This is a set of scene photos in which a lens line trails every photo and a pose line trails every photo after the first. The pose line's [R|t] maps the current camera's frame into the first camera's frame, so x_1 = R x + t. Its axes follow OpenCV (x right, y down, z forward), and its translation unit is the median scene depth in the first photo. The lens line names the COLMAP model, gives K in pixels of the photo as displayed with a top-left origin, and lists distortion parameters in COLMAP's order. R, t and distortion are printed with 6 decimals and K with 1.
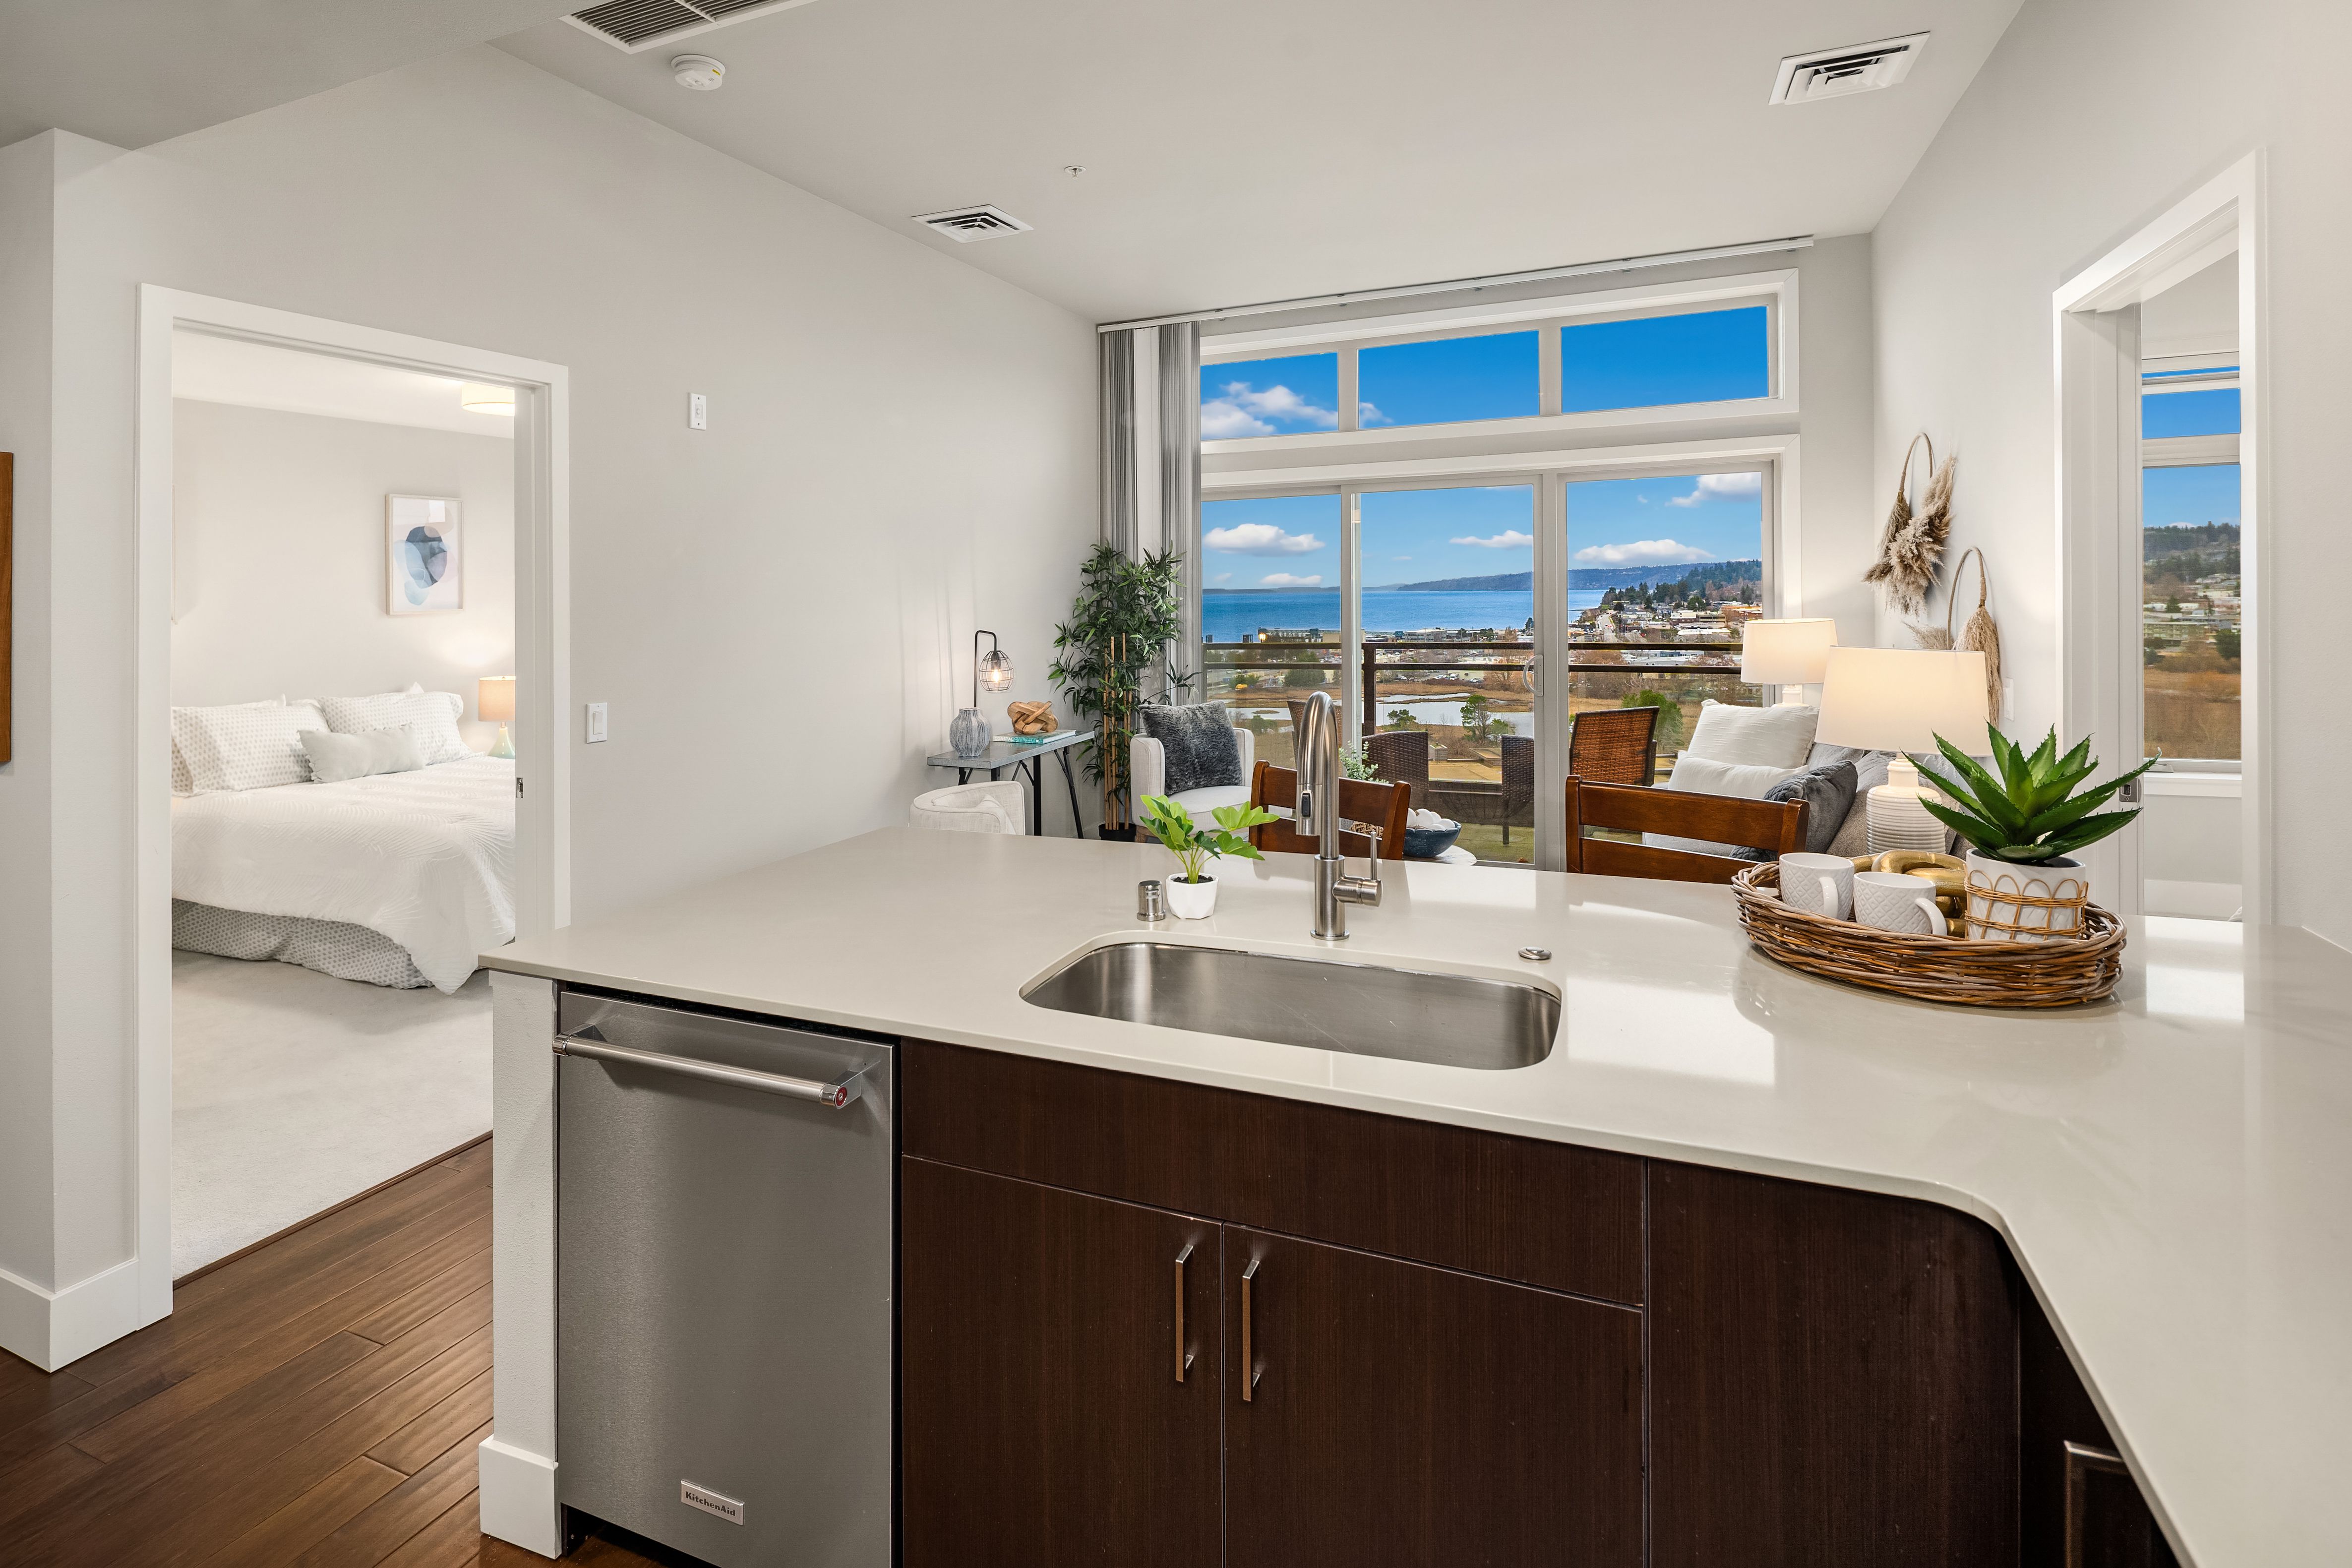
lens RADIAL K [[1173.4, 0, 1112.6], [0, 1173.4, 656.2], [0, 0, 1]] dist [0.000364, 0.000283]
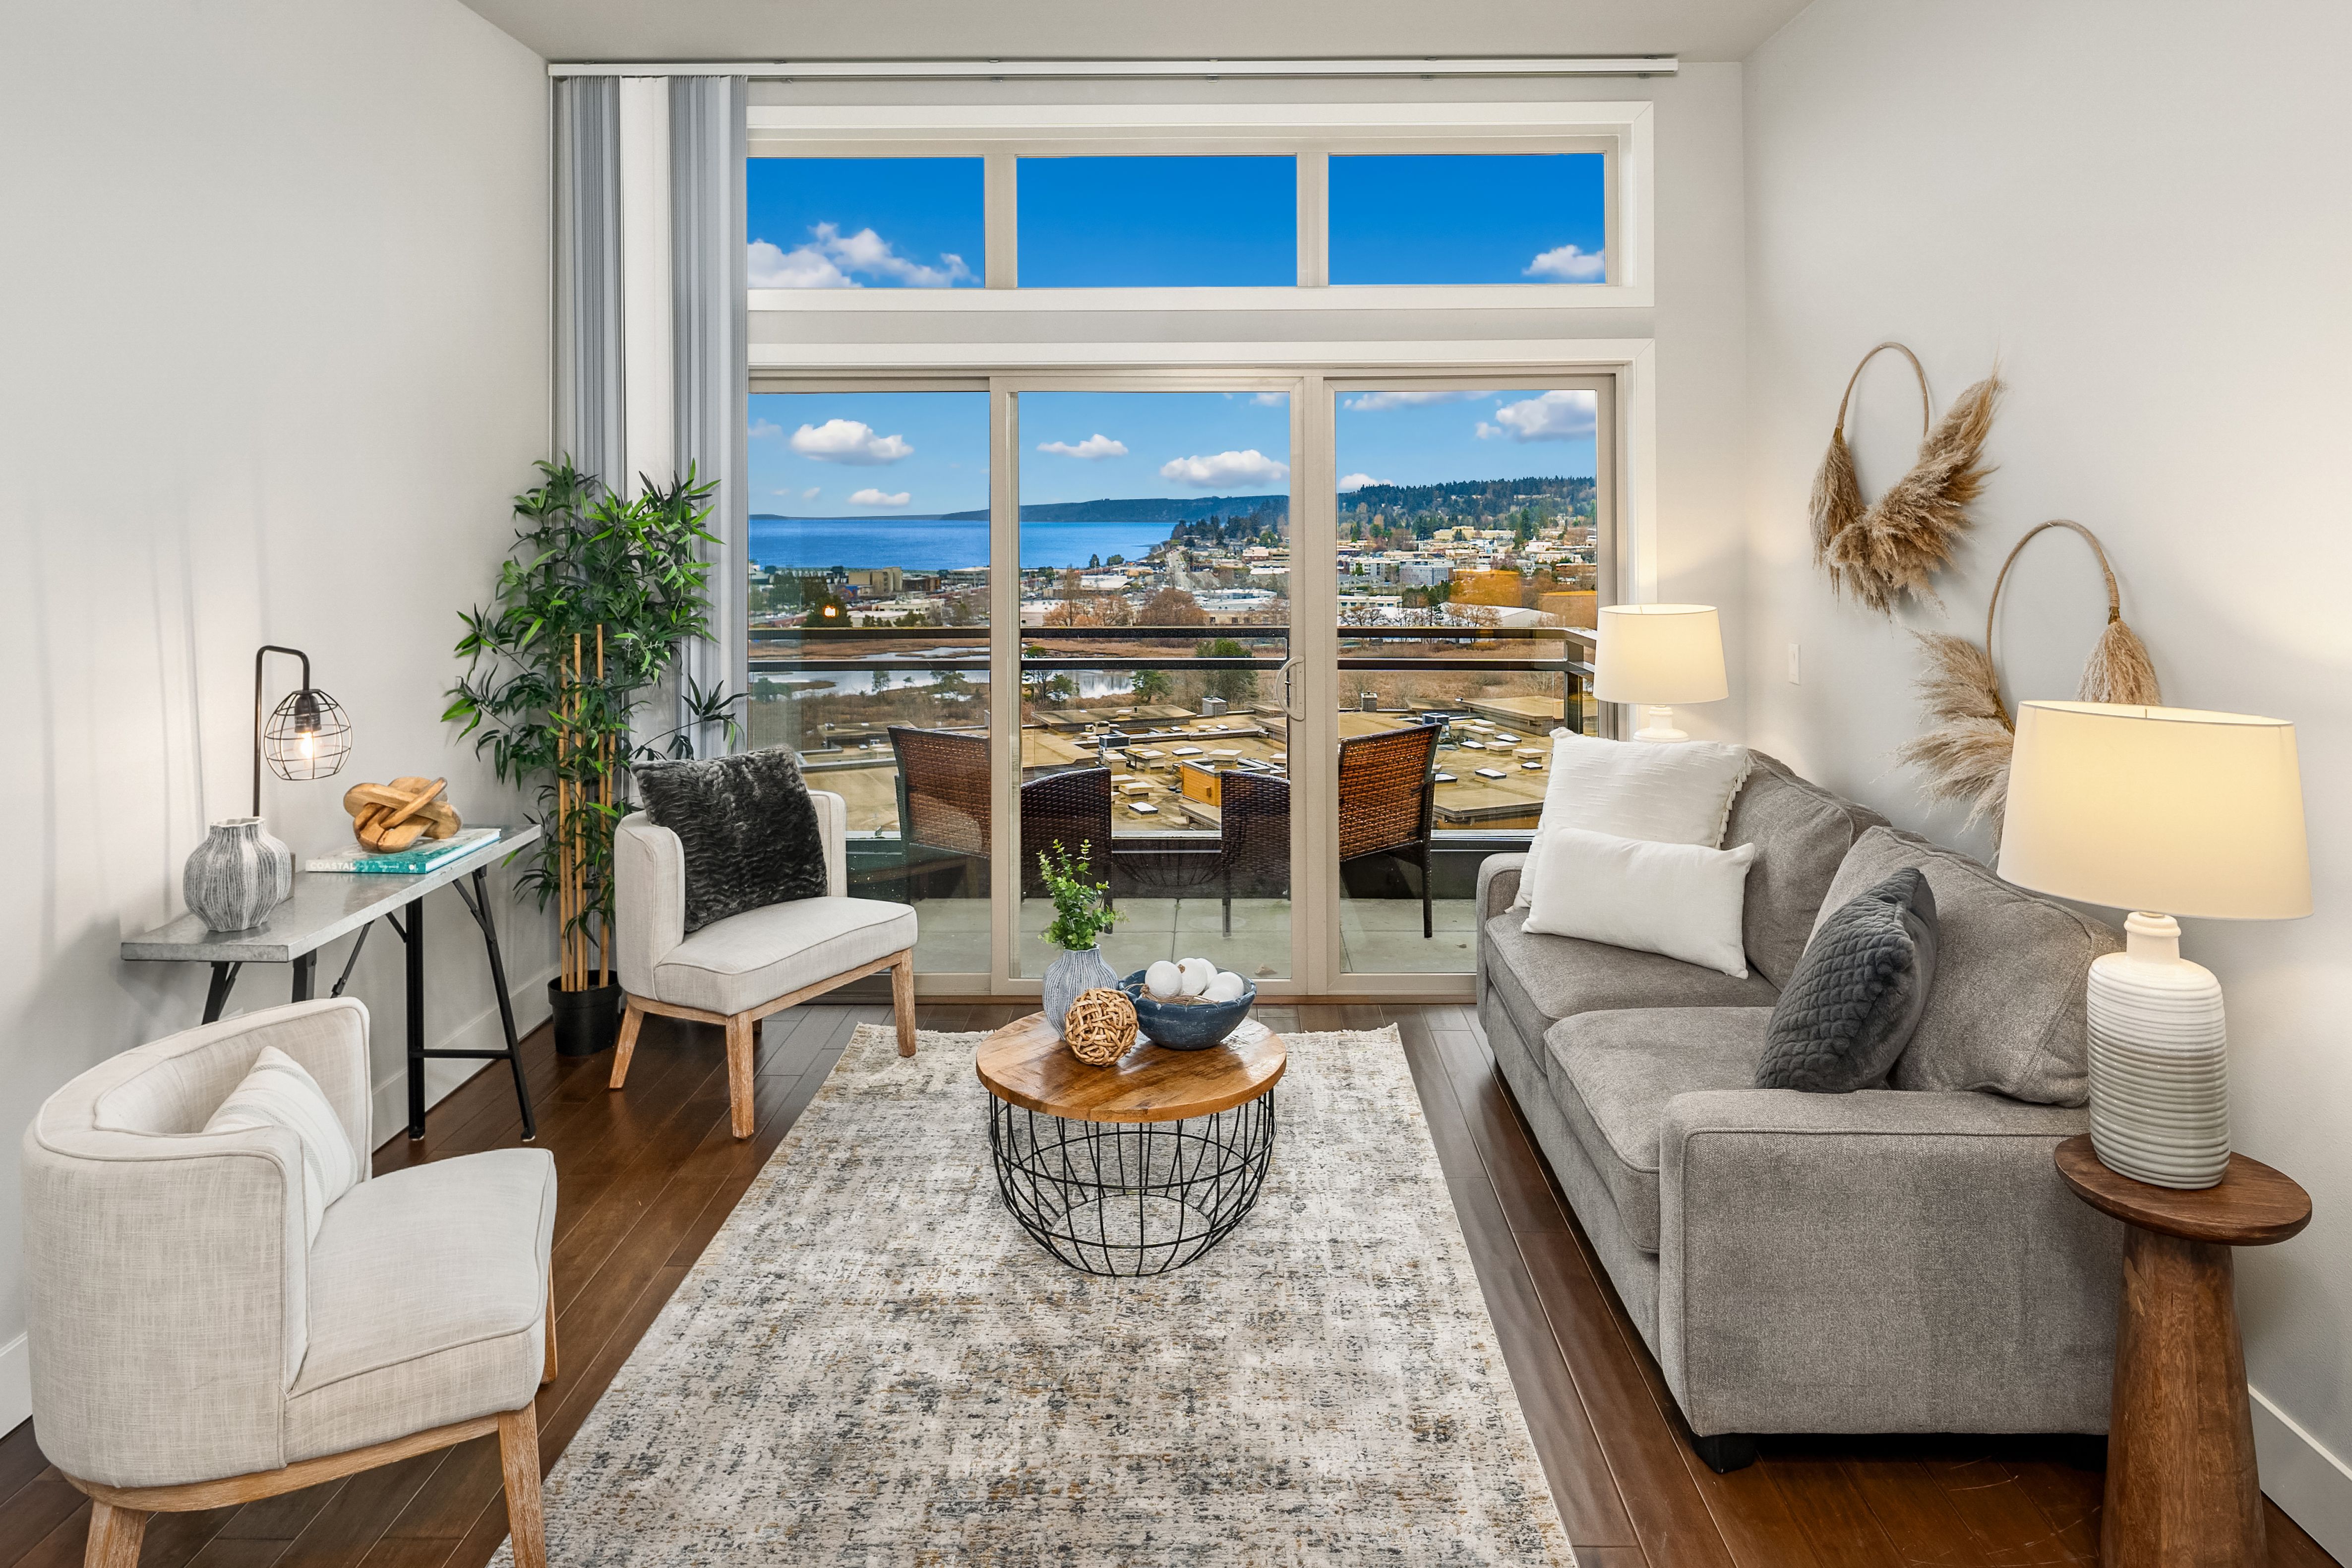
lens RADIAL K [[1436.9, 0, 1188.5], [0, 1436.9, 564.4], [0, 0, 1]] dist [0.003513, 0.001095]
pose [[0.916289, 0.003397, 0.400503, -0.007855], [0.006059, 0.999732, -0.022342, -0.032499], [-0.400471, 0.022898, 0.916023, 0.285488]]
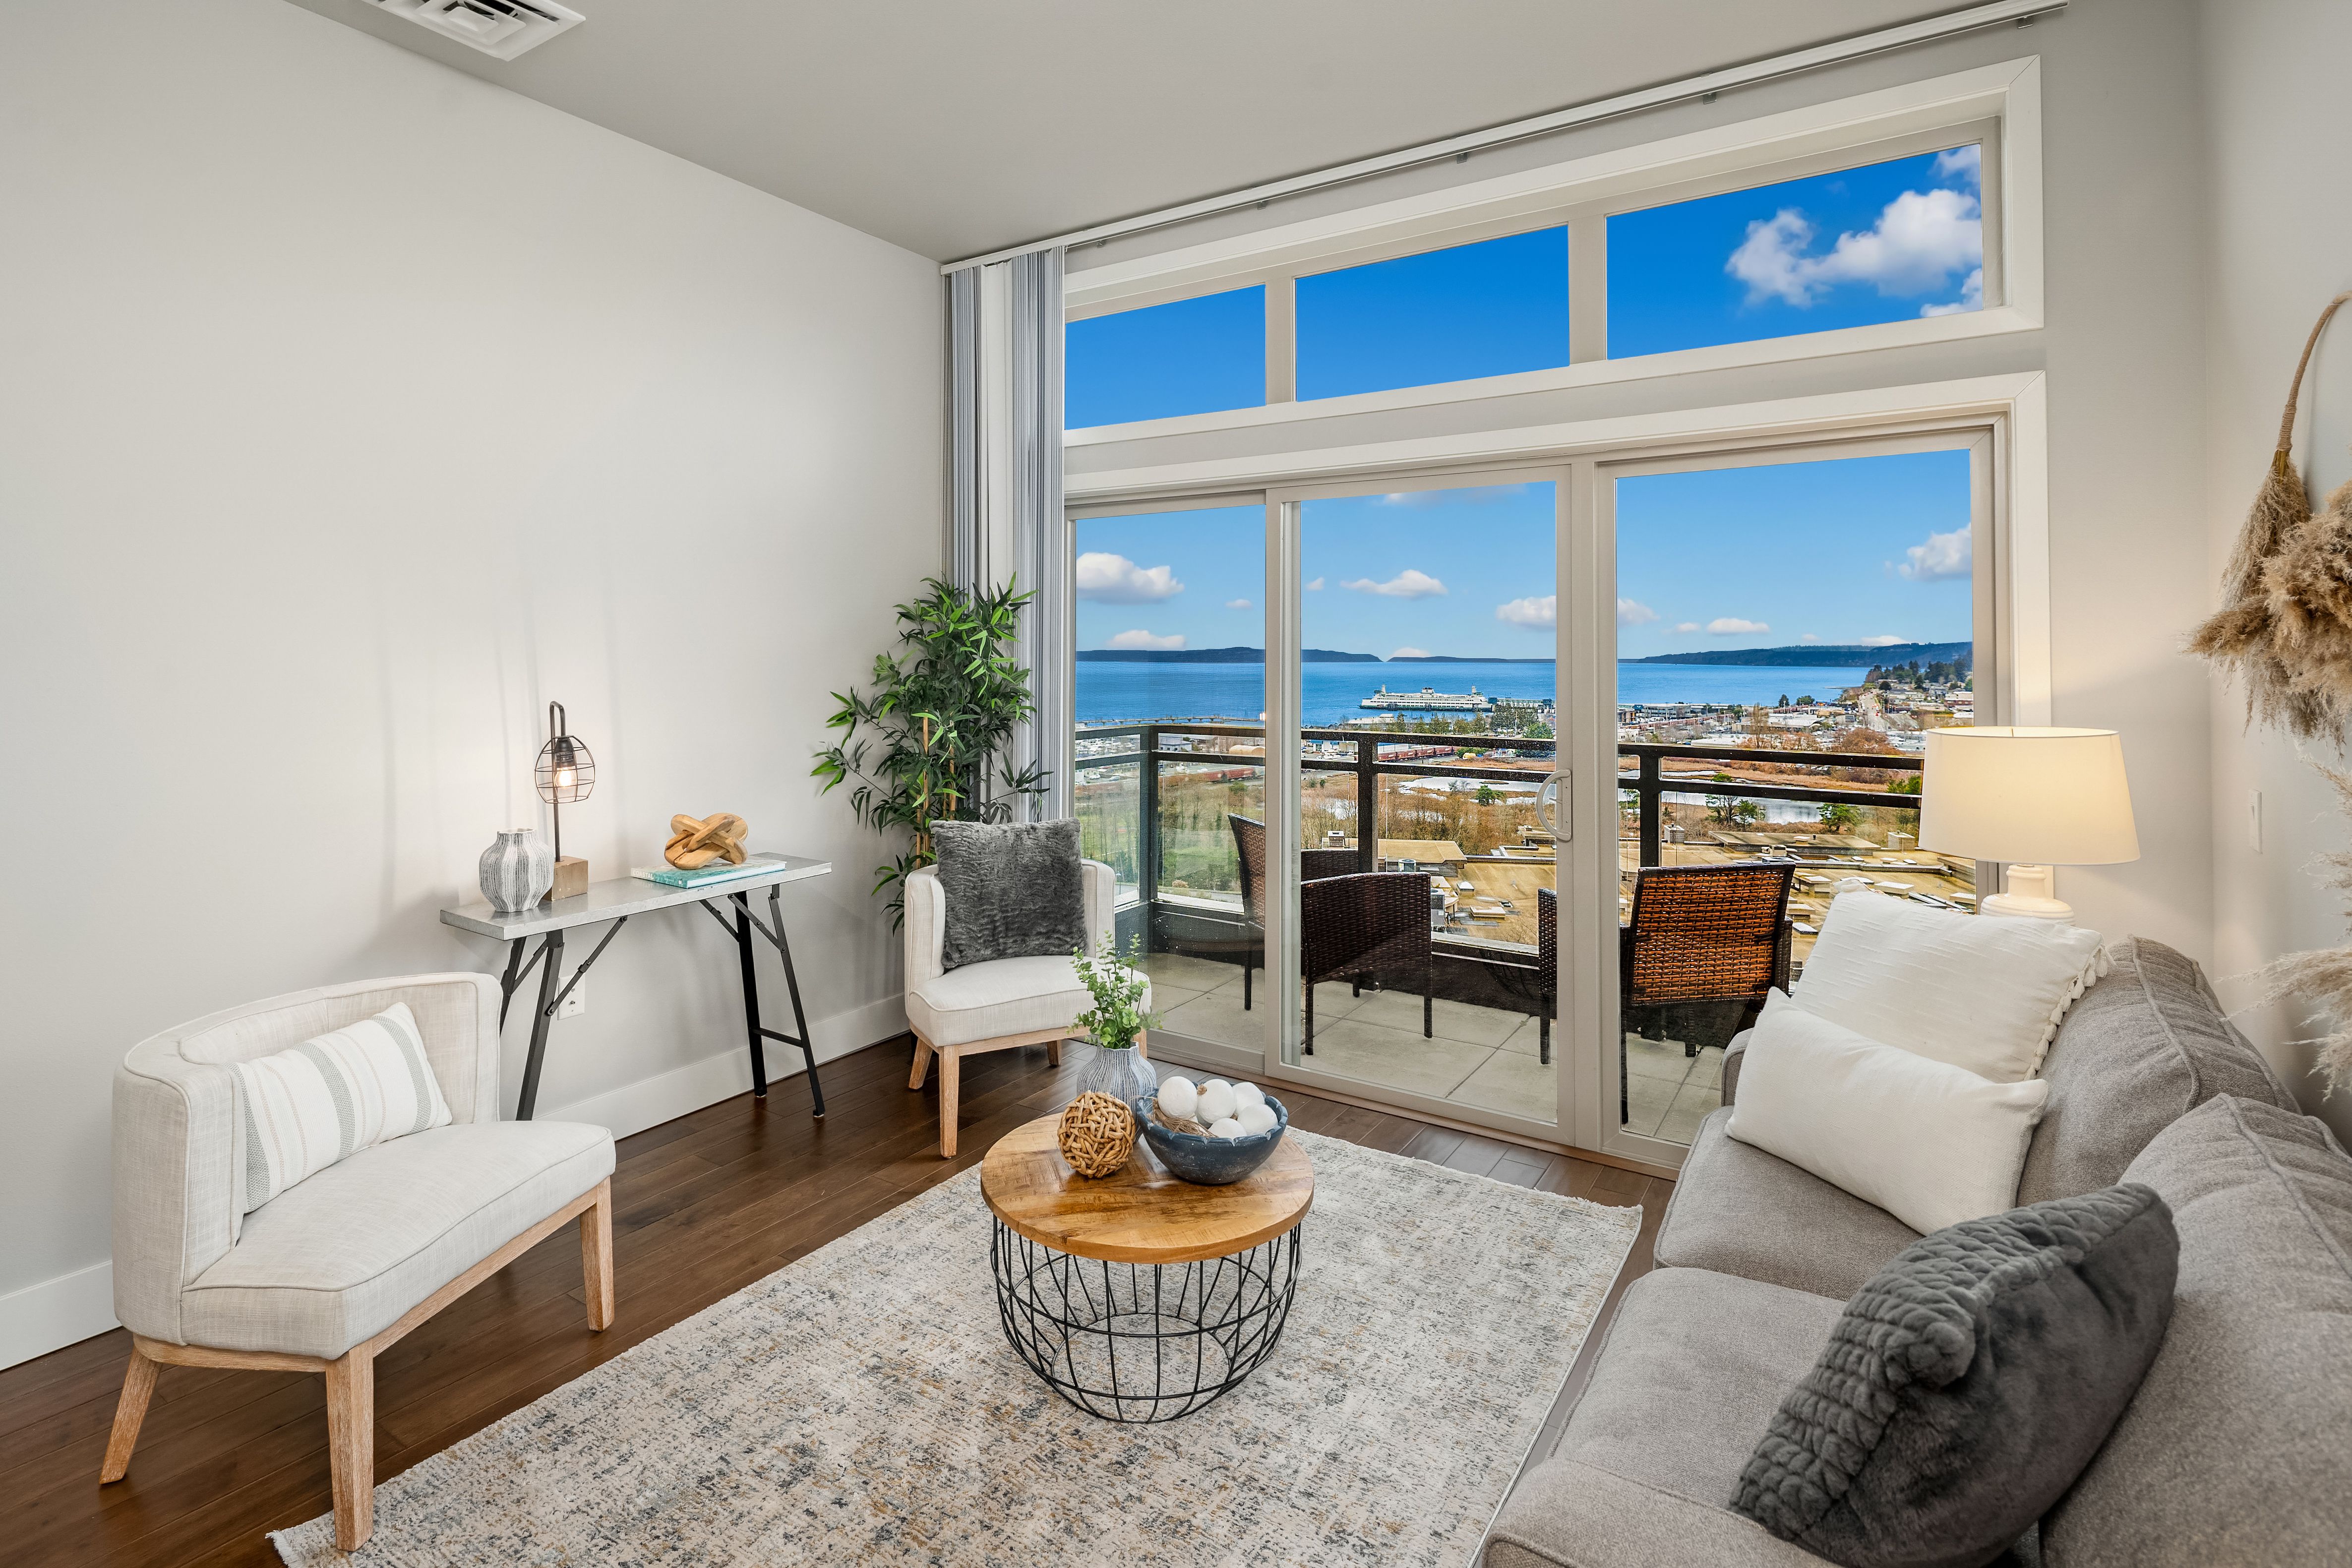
lens RADIAL K [[1130.0, 0, 1181.9], [0, 1130.0, 666.0], [0, 0, 1]] dist [0.001994, 0.000190]
pose [[0.987999, 0.025616, -0.152324, 0.246883], [-0.032473, 0.998560, -0.042698, -0.021533], [0.151011, 0.047132, 0.987408, 0.390033]]
